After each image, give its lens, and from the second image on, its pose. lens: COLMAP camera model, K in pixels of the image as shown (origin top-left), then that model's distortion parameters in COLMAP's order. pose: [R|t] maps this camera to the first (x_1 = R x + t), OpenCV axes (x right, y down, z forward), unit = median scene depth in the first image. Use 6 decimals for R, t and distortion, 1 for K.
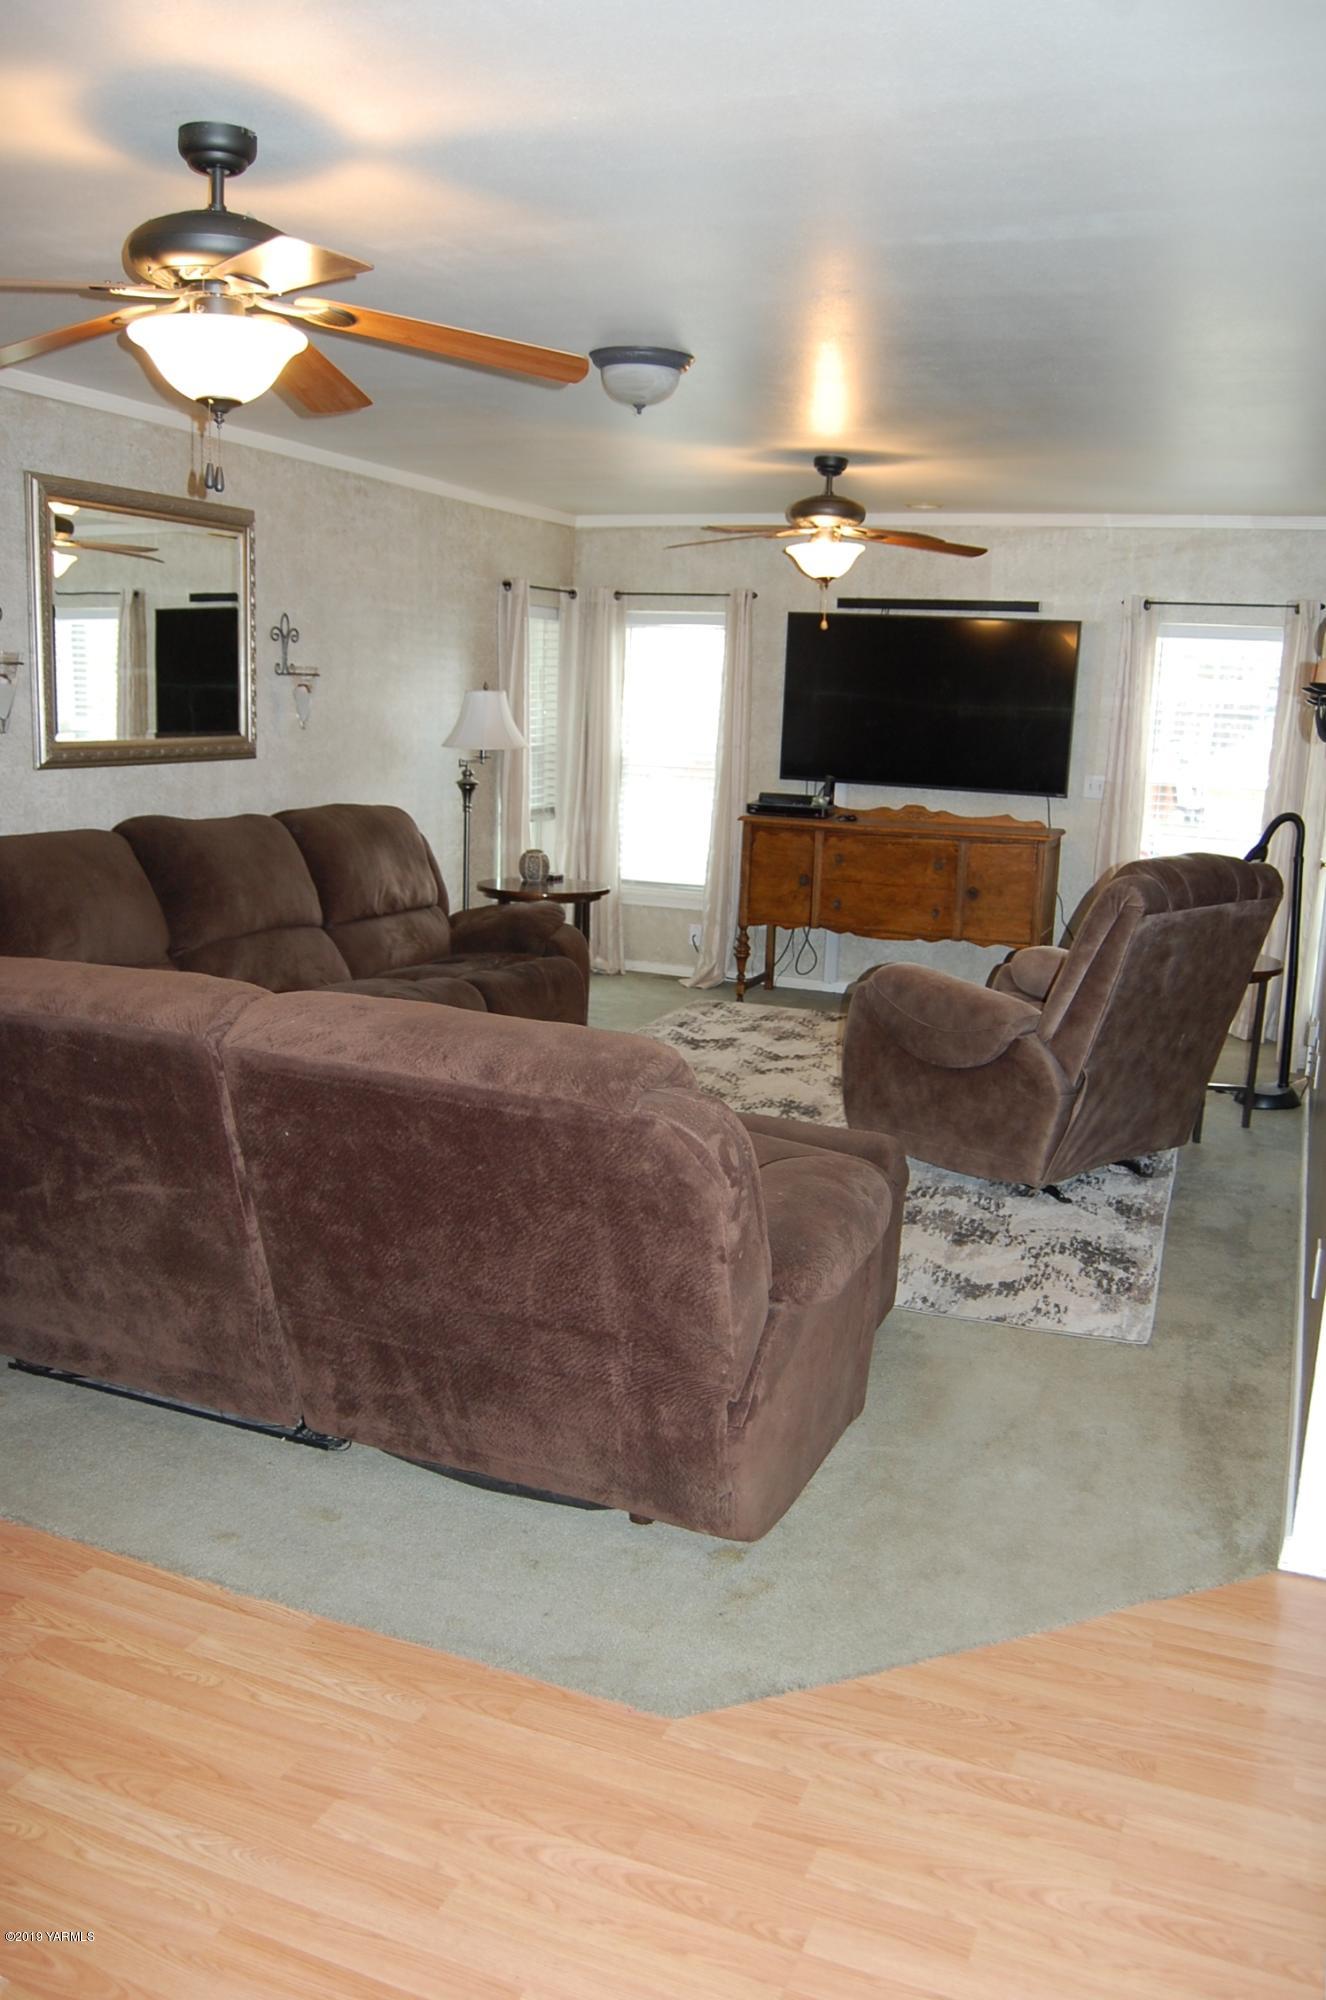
lens RADIAL K [[1525.3, 0, 674.0], [0, 1525.3, 999.5], [0, 0, 1]] dist [-0.082032, -0.008267]
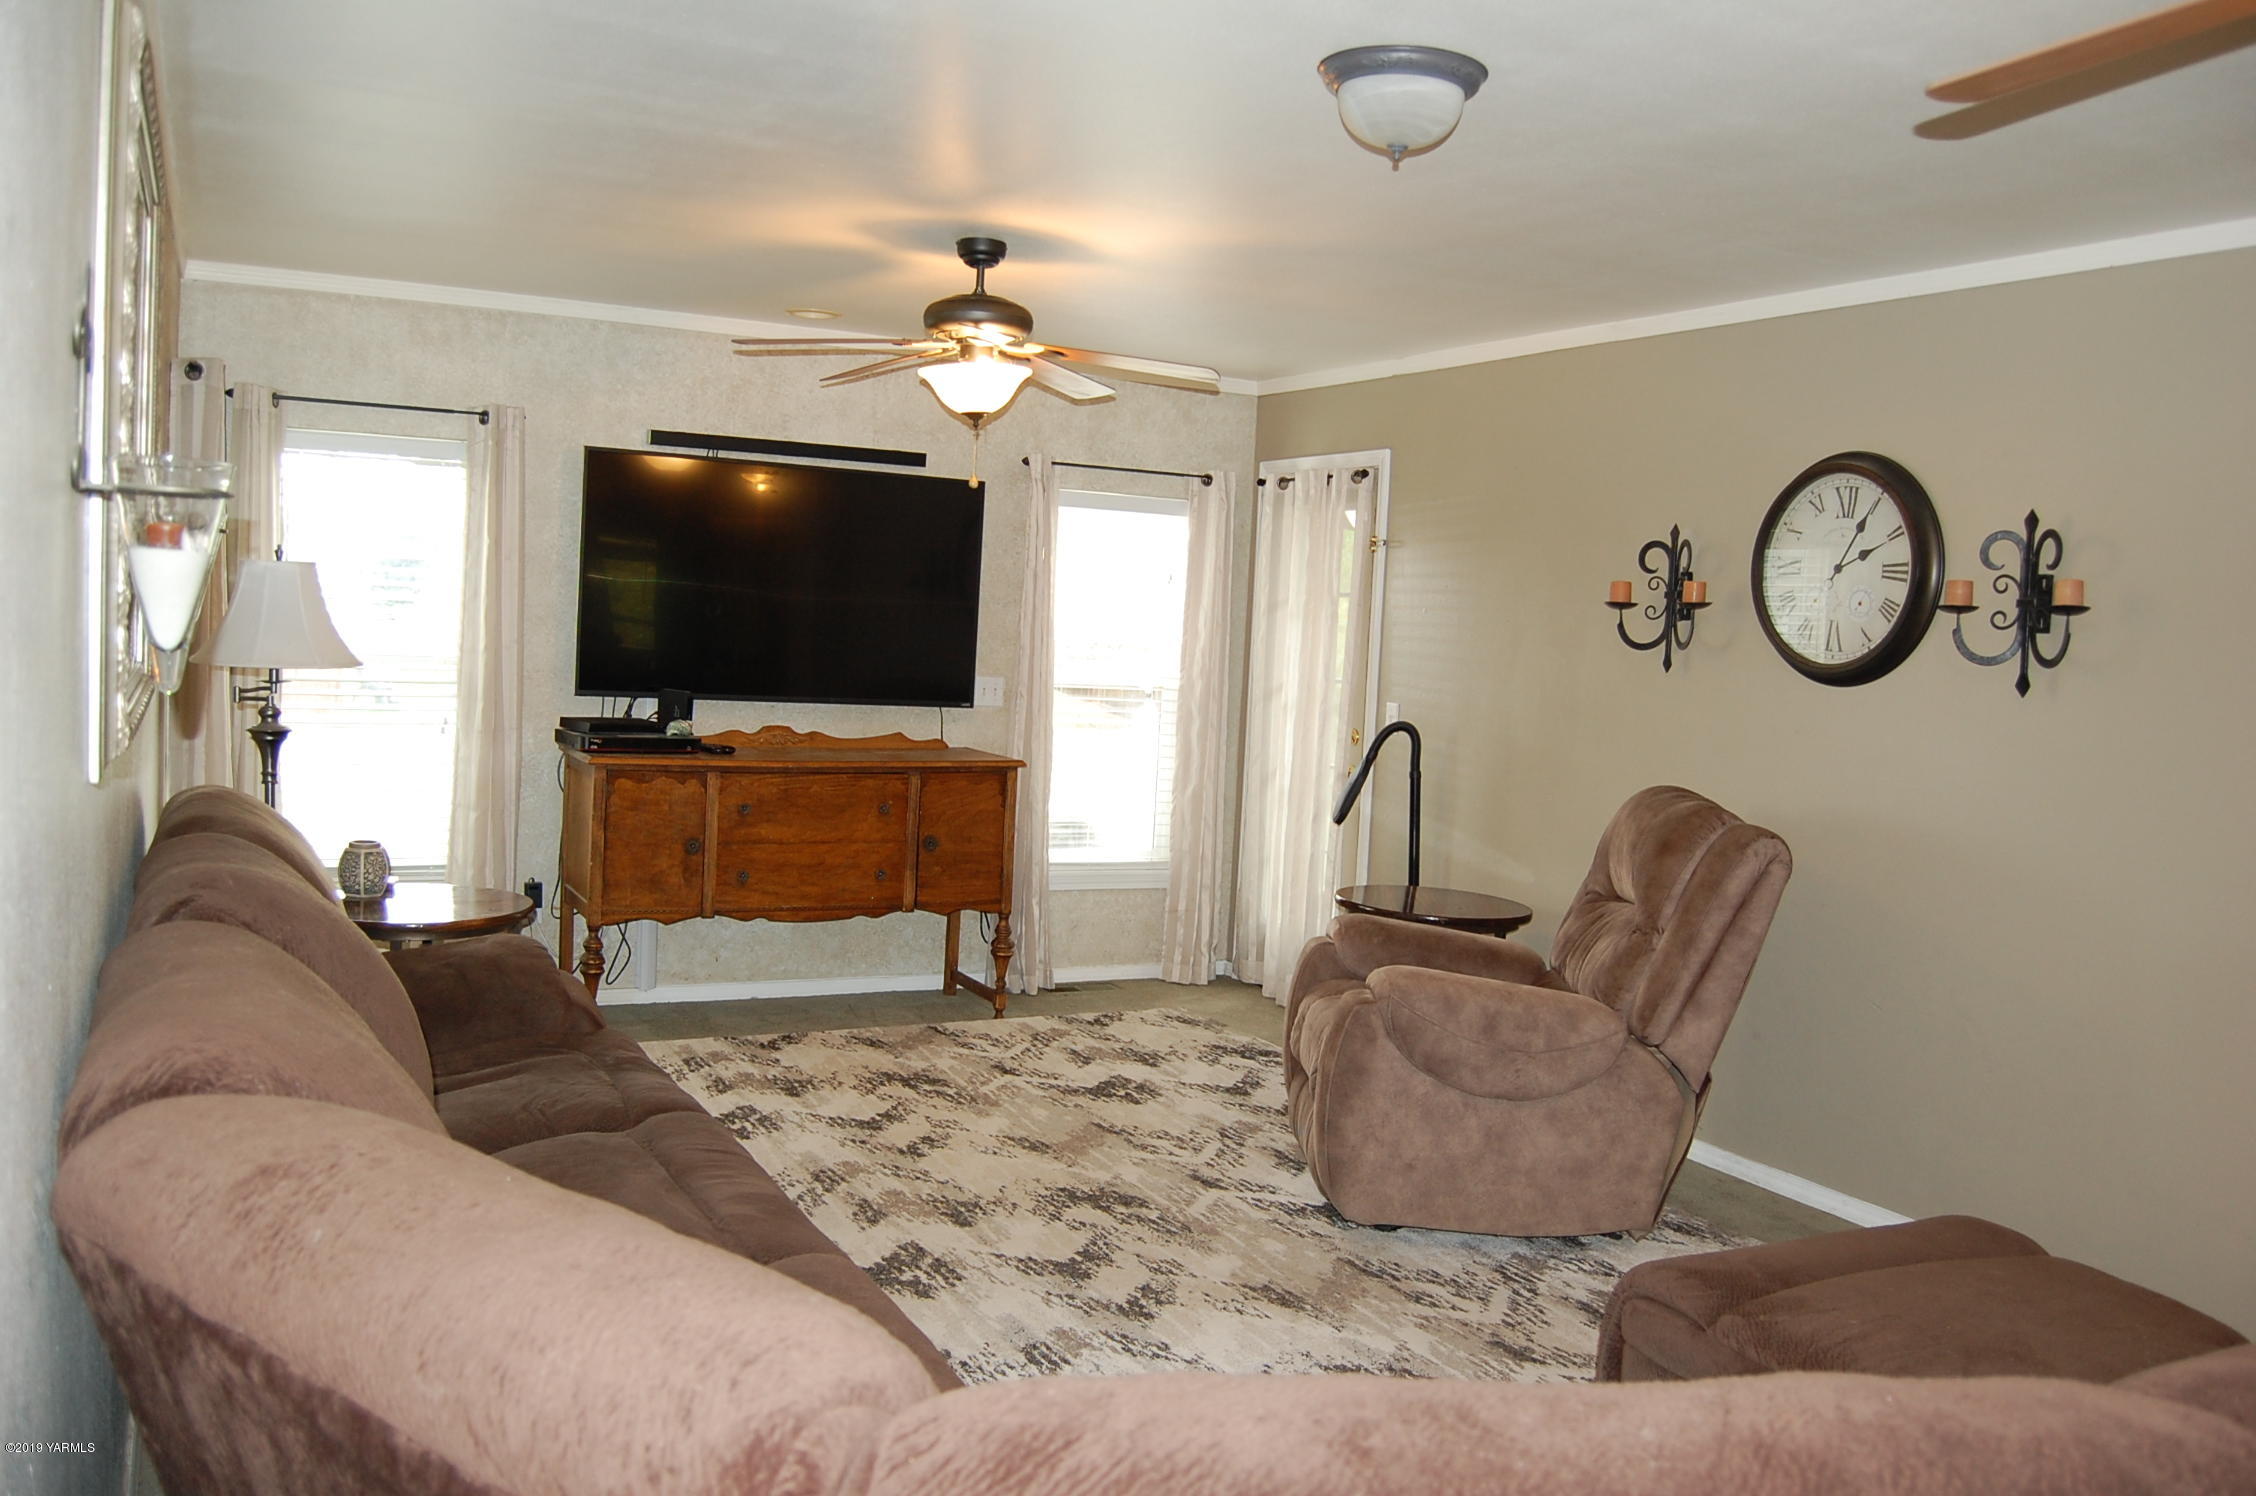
lens RADIAL K [[1775.2, 0, 1117.6], [0, 1775.2, 742.1], [0, 0, 1]] dist [-0.080246, 0.013272]
pose [[0.675985, -0.053462, 0.734973, -0.386604], [0.117210, 0.992469, -0.035610, -0.080933], [-0.727534, 0.110218, 0.677160, 0.363729]]
